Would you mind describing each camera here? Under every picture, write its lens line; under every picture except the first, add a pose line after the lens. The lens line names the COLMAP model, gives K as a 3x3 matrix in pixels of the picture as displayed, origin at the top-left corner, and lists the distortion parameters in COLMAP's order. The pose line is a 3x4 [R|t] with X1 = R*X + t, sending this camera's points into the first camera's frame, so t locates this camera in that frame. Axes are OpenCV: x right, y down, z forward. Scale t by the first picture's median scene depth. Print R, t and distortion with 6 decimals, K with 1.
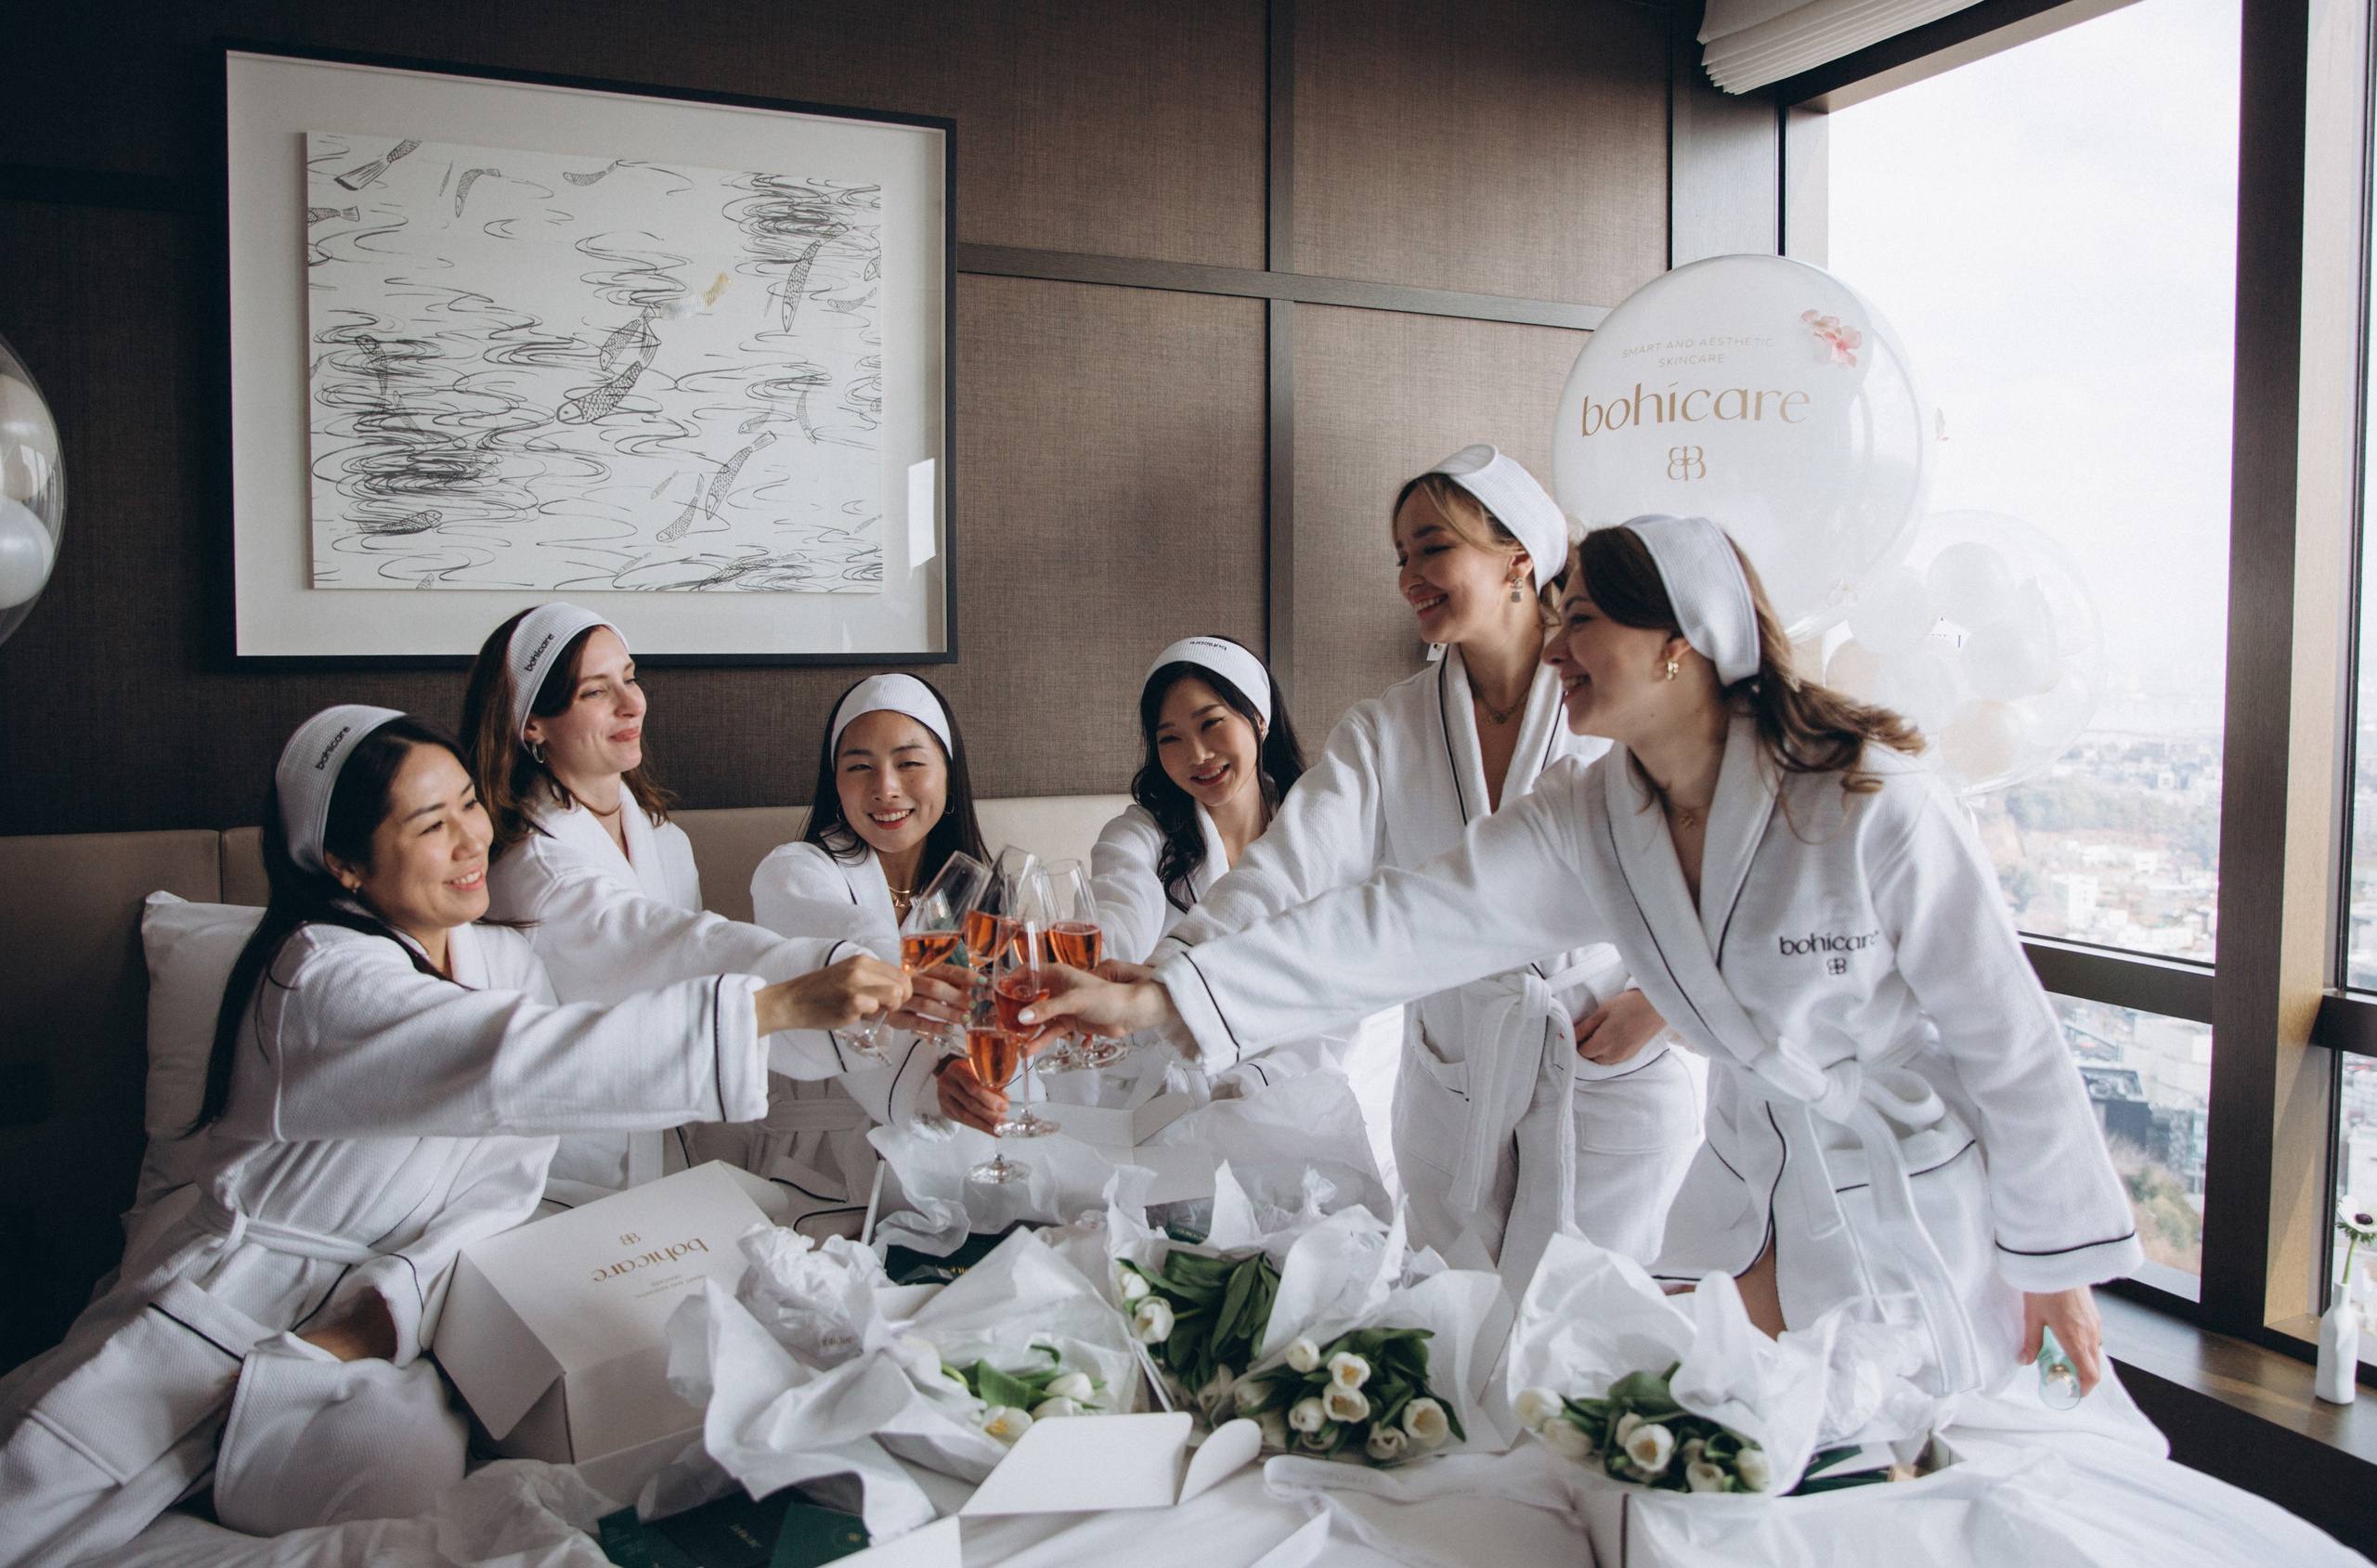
lens RADIAL K [[1821.8, 0, 1212.8], [0, 1821.8, 760.0], [0, 0, 1]] dist [-0.119852, 0.098761]
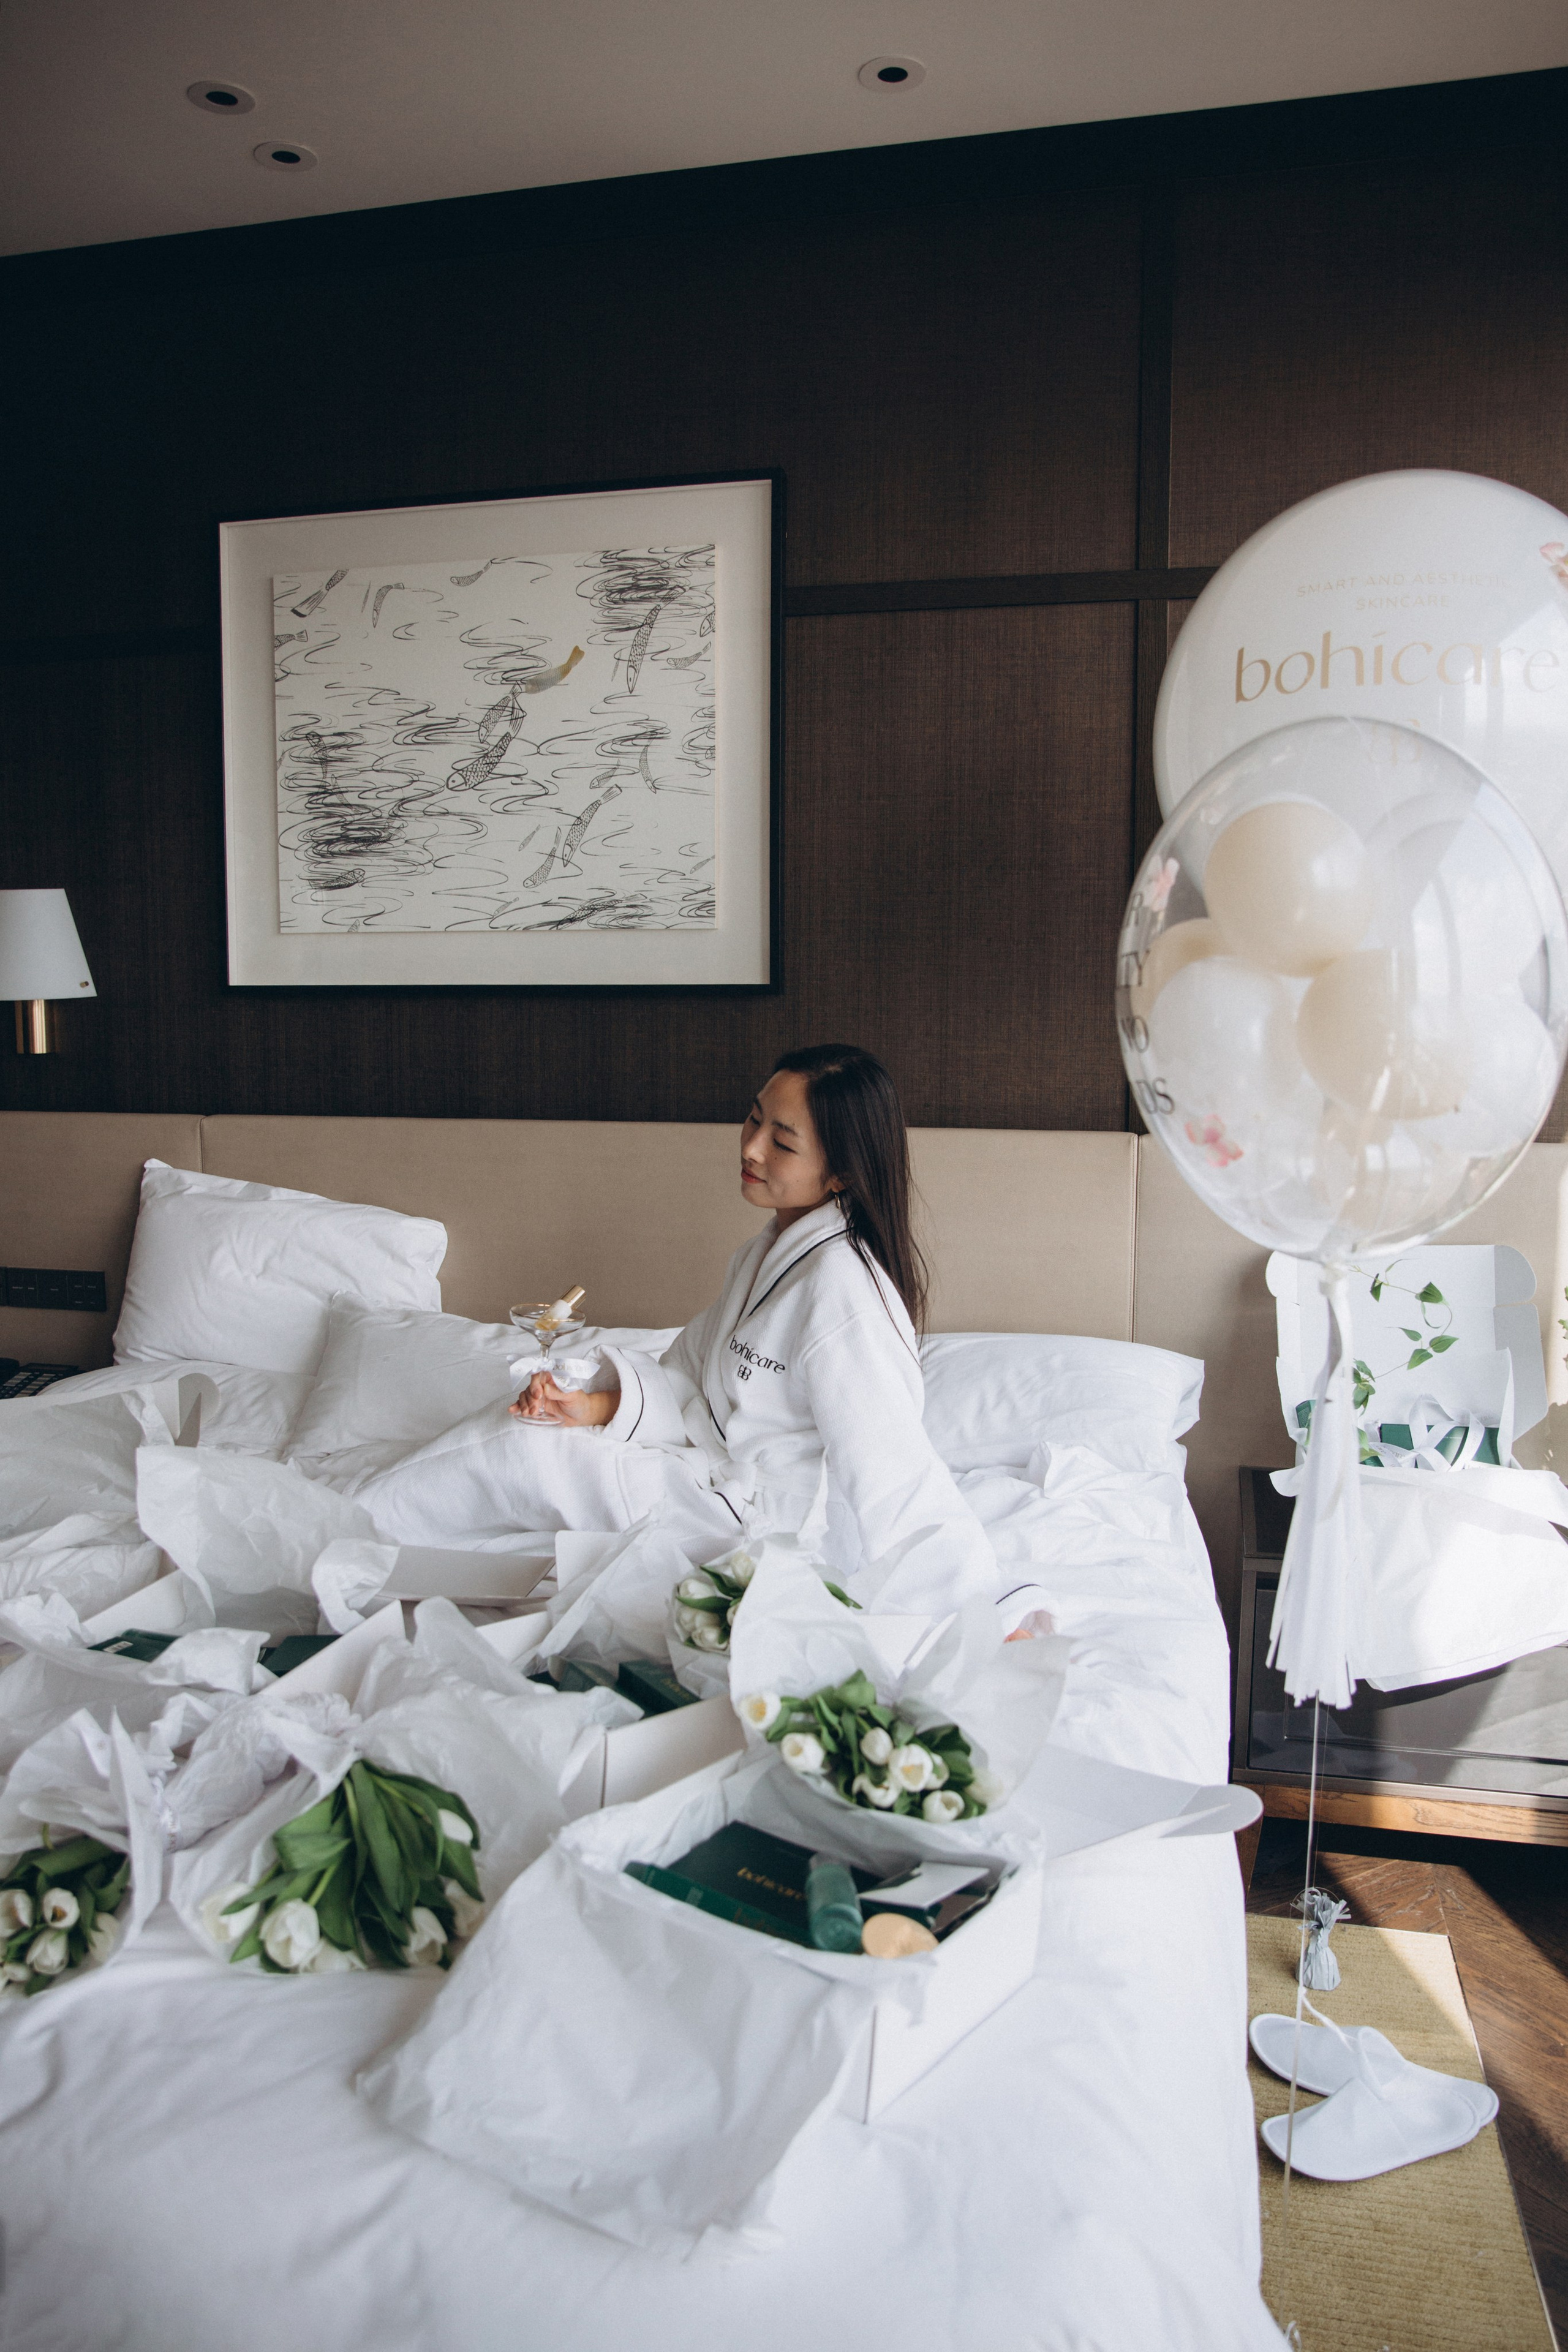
lens RADIAL K [[1725.7, 0, 774.3], [0, 1725.7, 1184.9], [0, 0, 1]] dist [-0.100607, 0.079950]
pose [[0.776263, 0.076573, -0.625742, 0.530890], [-0.037738, 0.996460, 0.075122, -0.019787], [0.629279, -0.034700, 0.776404, 0.237361]]
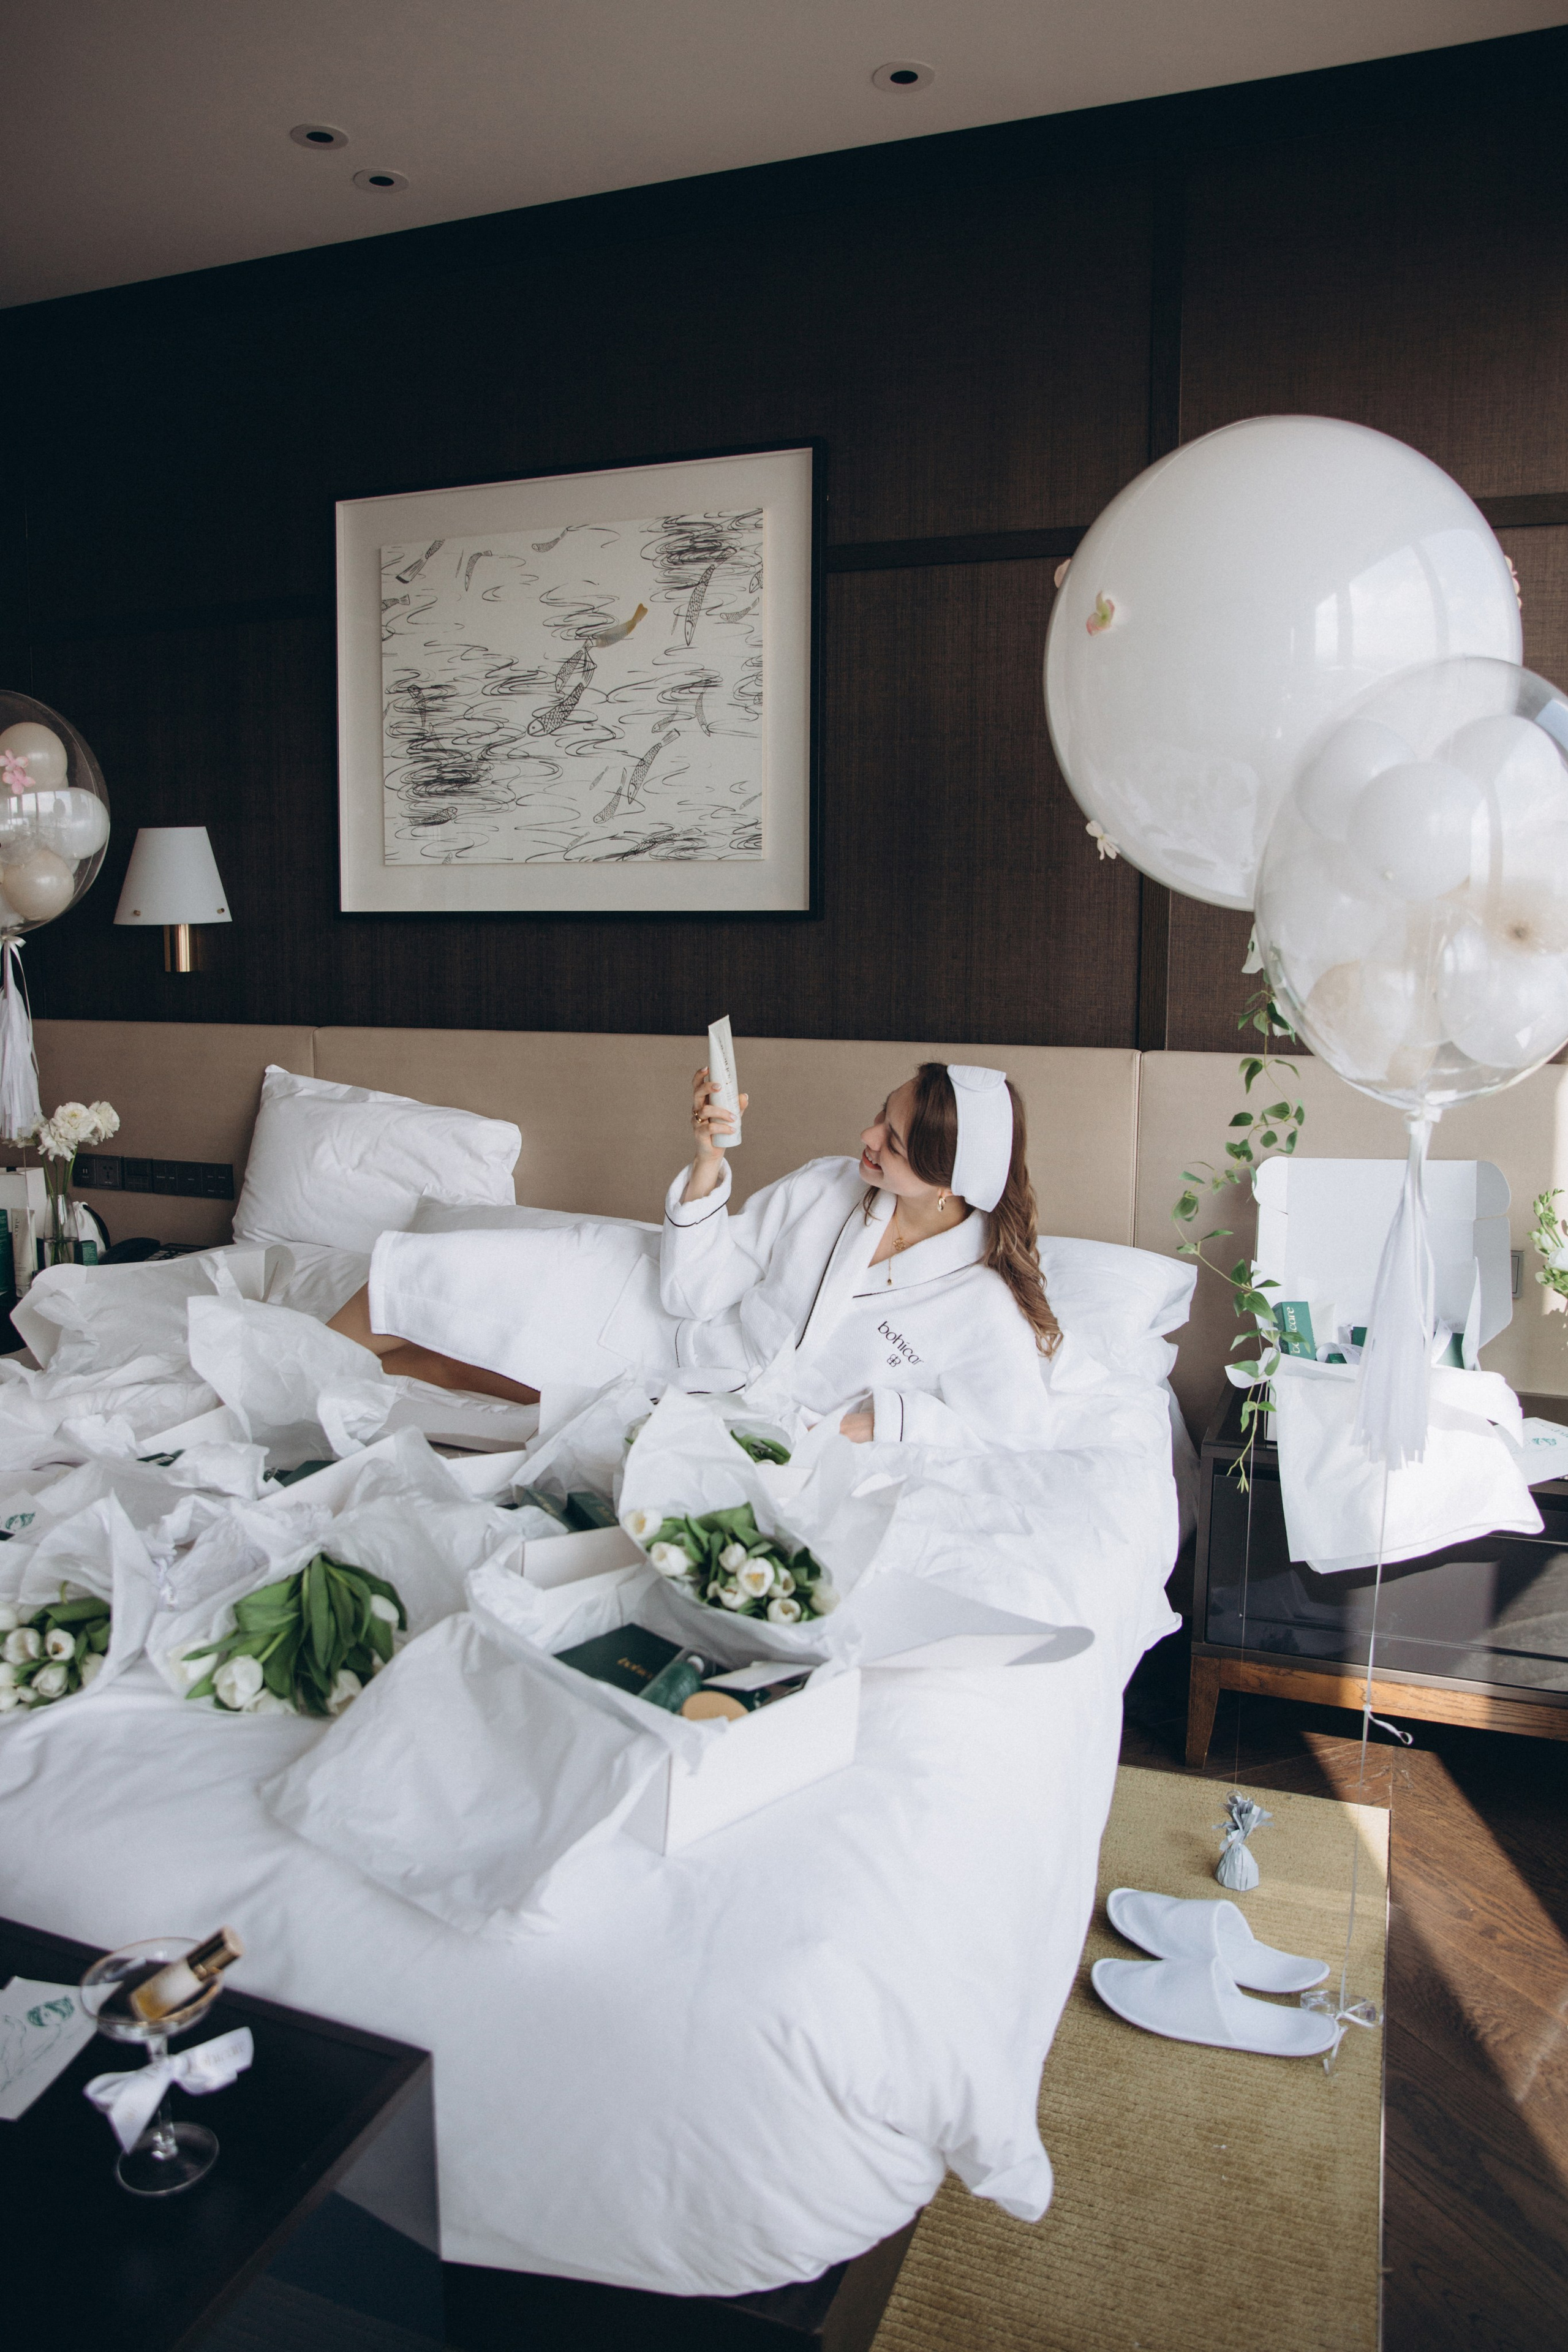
lens RADIAL K [[1678.2, 0, 735.6], [0, 1678.2, 1124.6], [0, 0, 1]] dist [-0.111314, 0.079477]
pose [[0.680620, 0.092712, -0.726747, 0.653521], [-0.043935, 0.995341, 0.085830, -0.014170], [0.731318, -0.026488, 0.681522, 0.259016]]
